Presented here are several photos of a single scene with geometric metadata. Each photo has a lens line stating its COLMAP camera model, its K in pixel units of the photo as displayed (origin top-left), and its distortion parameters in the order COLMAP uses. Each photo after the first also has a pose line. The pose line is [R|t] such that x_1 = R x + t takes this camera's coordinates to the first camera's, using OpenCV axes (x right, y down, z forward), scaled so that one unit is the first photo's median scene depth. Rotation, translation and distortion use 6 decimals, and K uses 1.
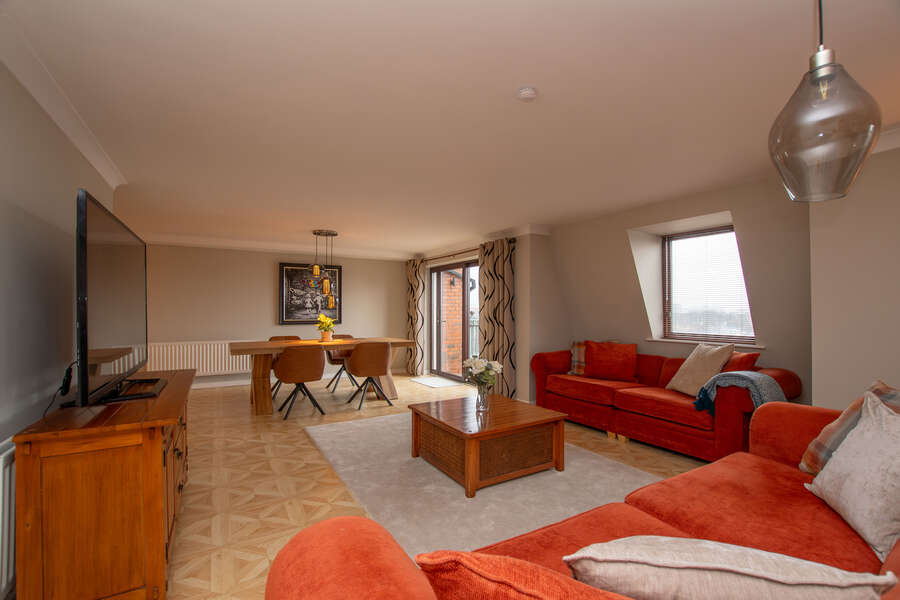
lens RADIAL K [[393.2, 0, 451.5], [0, 393.2, 303.3], [0, 0, 1]] dist [-0.021436, -0.000509]
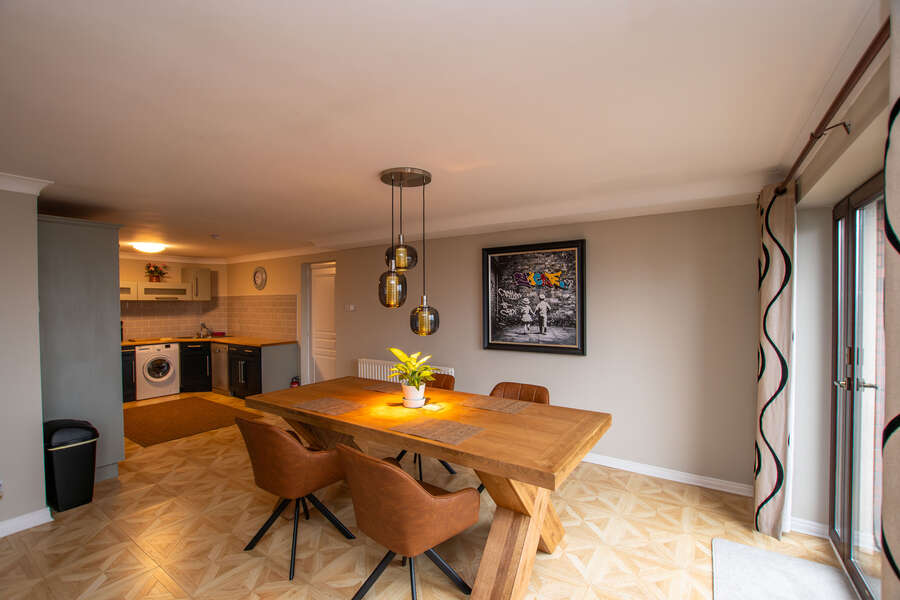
lens RADIAL K [[393.2, 0, 450.7], [0, 393.2, 304.5], [0, 0, 1]] dist [-0.021436, -0.000509]
pose [[0.429893, -0.004609, -0.902868, 0.100788], [0.012717, 0.999919, 0.000951, -0.016138], [0.902790, -0.011890, 0.429917, 0.666295]]
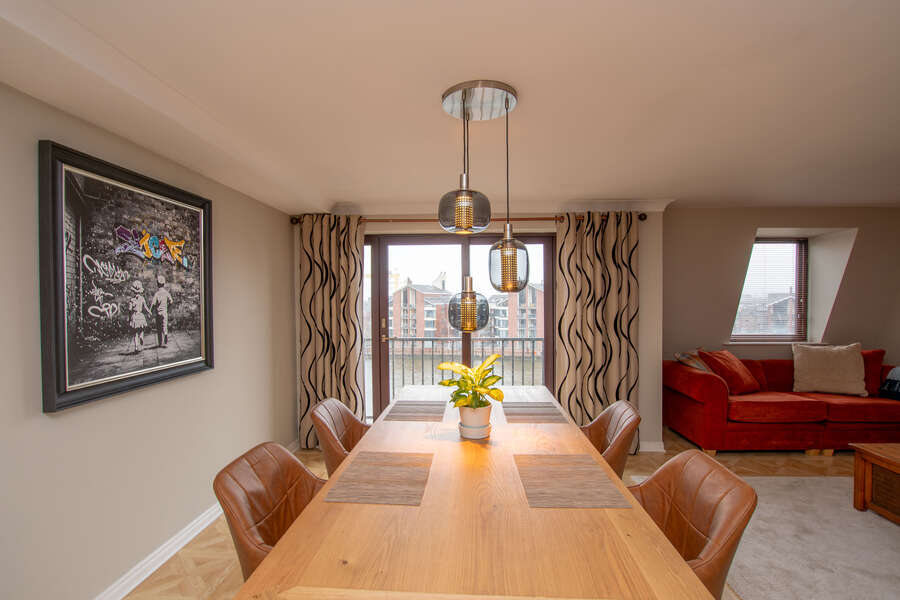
lens RADIAL K [[437.2, 0, 447.9], [0, 437.2, 301.7], [0, 0, 1]] dist [0.003031, 0.000330]
pose [[0.571463, -0.014562, 0.820499, -0.503135], [0.003010, 0.999873, 0.015649, -0.012804], [-0.820622, -0.006473, 0.571434, 0.641473]]
